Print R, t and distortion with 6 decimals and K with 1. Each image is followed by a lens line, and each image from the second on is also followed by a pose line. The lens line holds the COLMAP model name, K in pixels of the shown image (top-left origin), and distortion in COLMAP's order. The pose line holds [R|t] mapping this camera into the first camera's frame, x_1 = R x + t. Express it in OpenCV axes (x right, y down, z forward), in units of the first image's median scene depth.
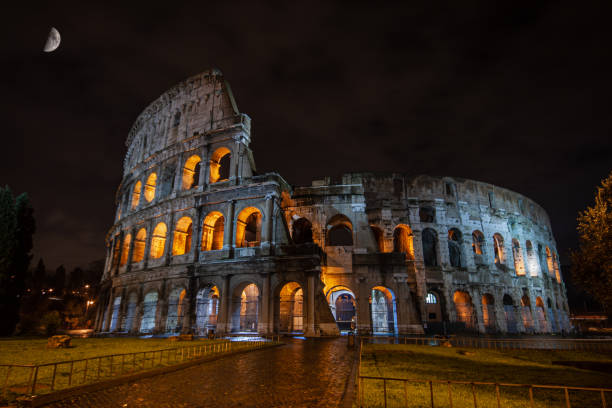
lens RADIAL K [[381.6, 0, 310.1], [0, 381.6, 186.1], [0, 0, 1]] dist [0.032437, 0.000616]
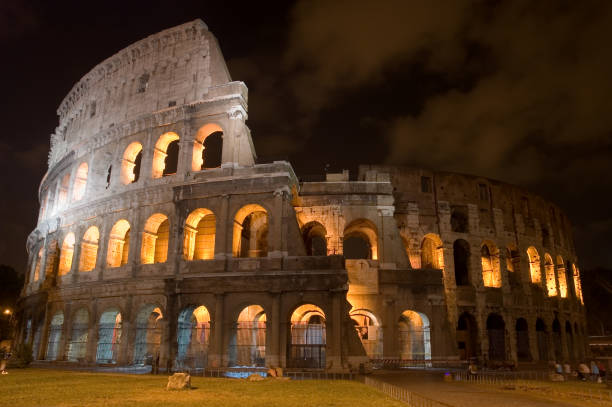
lens RADIAL K [[492.1, 0, 315.8], [0, 492.1, 180.2], [0, 0, 1]] dist [-0.130075, 0.104333]
pose [[0.990585, 0.049137, 0.127776, -0.140815], [-0.049224, 0.998785, -0.002483, 0.002029], [-0.127742, -0.003830, 0.991800, 0.016910]]
